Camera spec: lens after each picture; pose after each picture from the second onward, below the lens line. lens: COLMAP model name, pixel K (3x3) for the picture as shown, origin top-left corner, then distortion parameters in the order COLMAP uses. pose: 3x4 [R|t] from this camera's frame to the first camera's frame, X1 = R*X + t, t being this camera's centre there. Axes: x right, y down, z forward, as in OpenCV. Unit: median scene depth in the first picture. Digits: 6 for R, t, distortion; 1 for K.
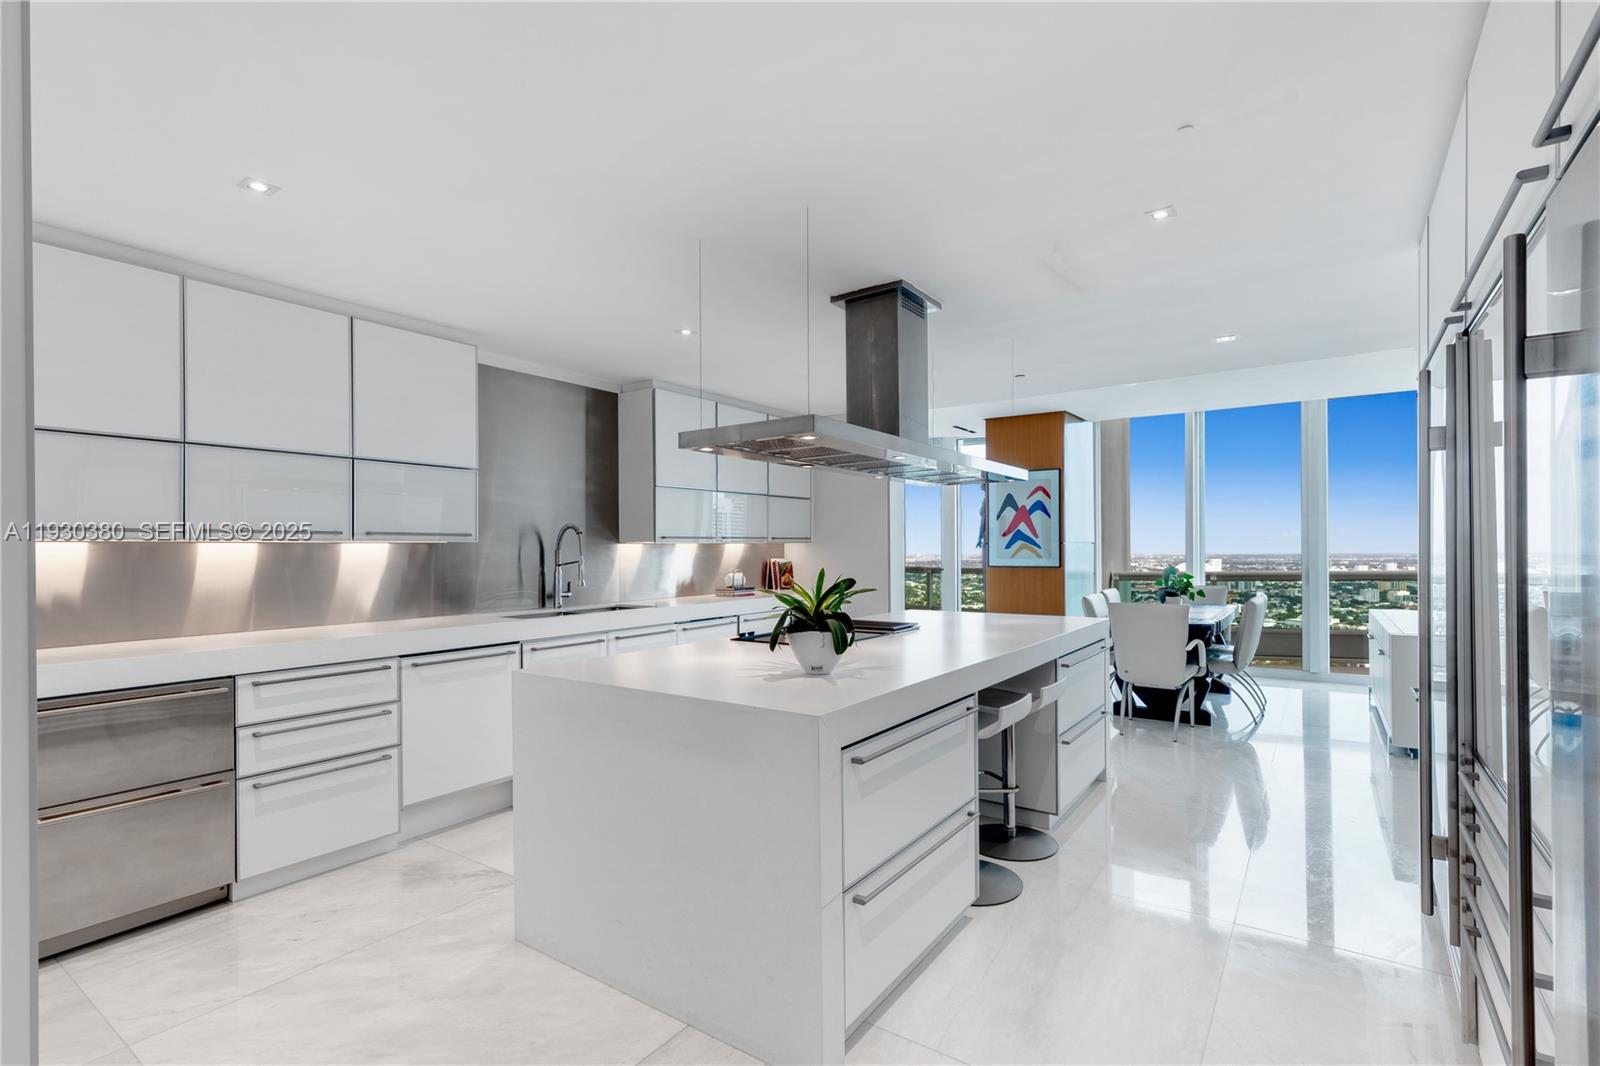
lens RADIAL K [[729.6, 0, 778.3], [0, 729.6, 549.9], [0, 0, 1]] dist [-0.000045, 0.000451]
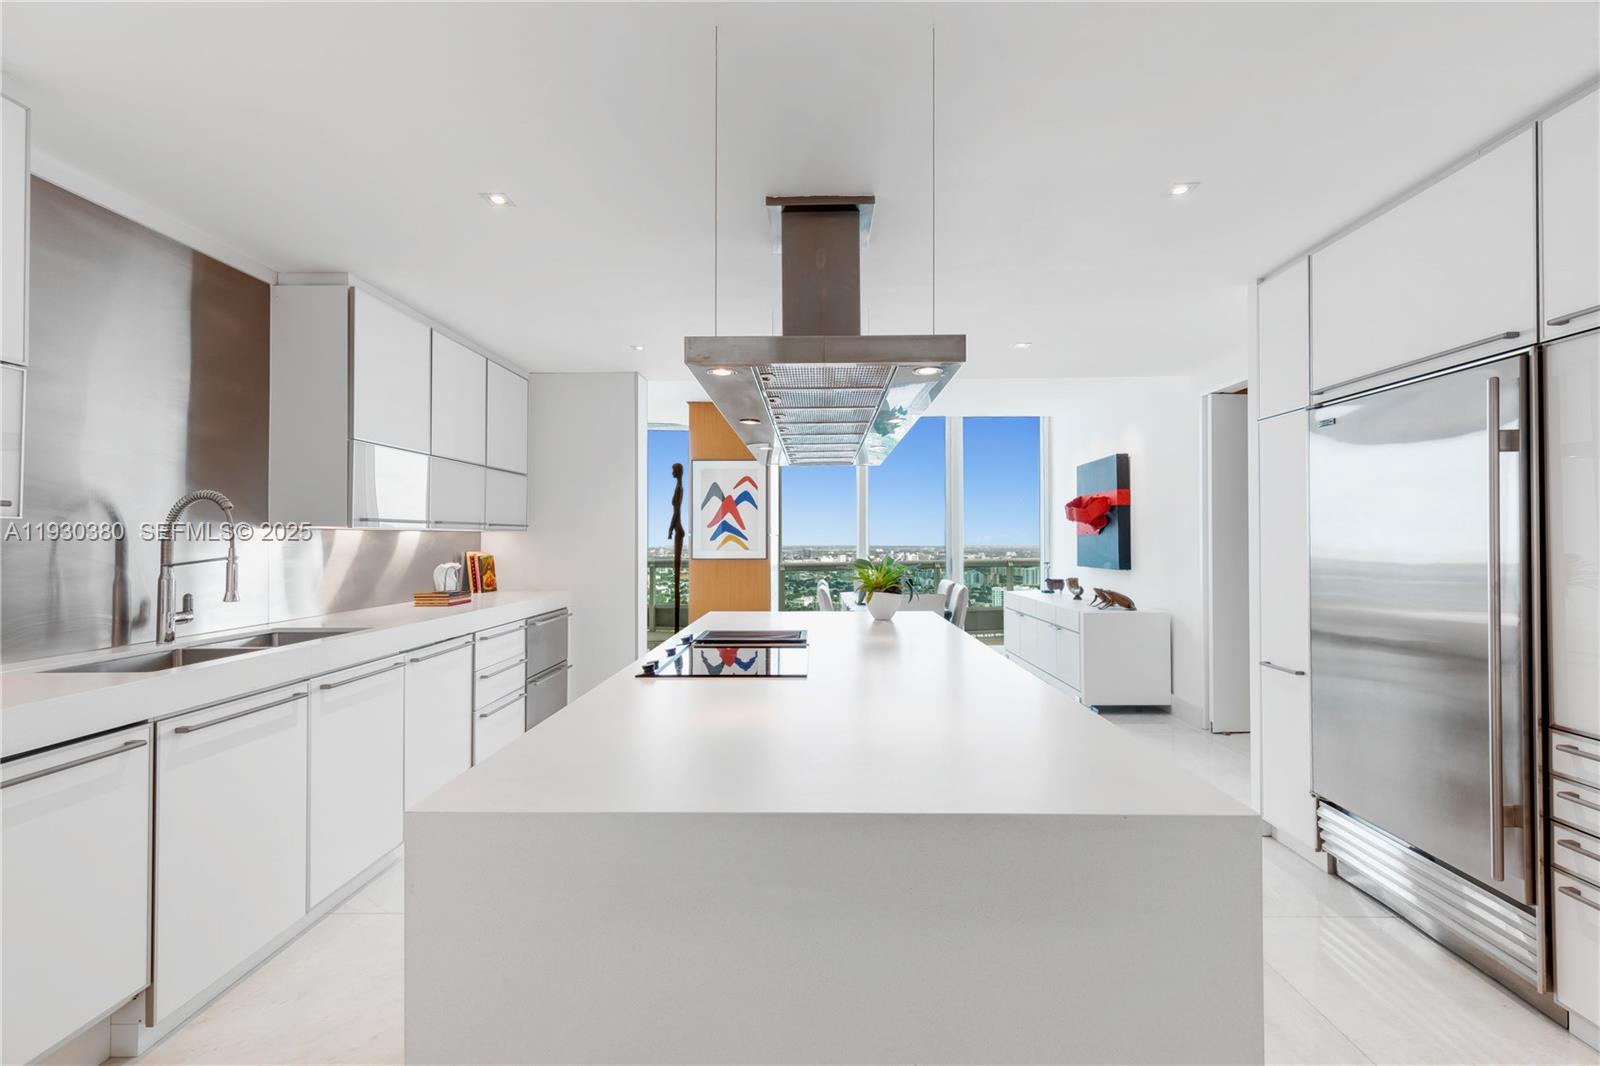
lens RADIAL K [[729.6, 0, 799.7], [0, 729.6, 530.3], [0, 0, 1]] dist [-0.000045, 0.000451]
pose [[0.821156, 0.014079, 0.570531, -0.175003], [-0.004962, 0.999834, -0.017532, 0.001597], [-0.570683, 0.011566, 0.821089, 0.210626]]
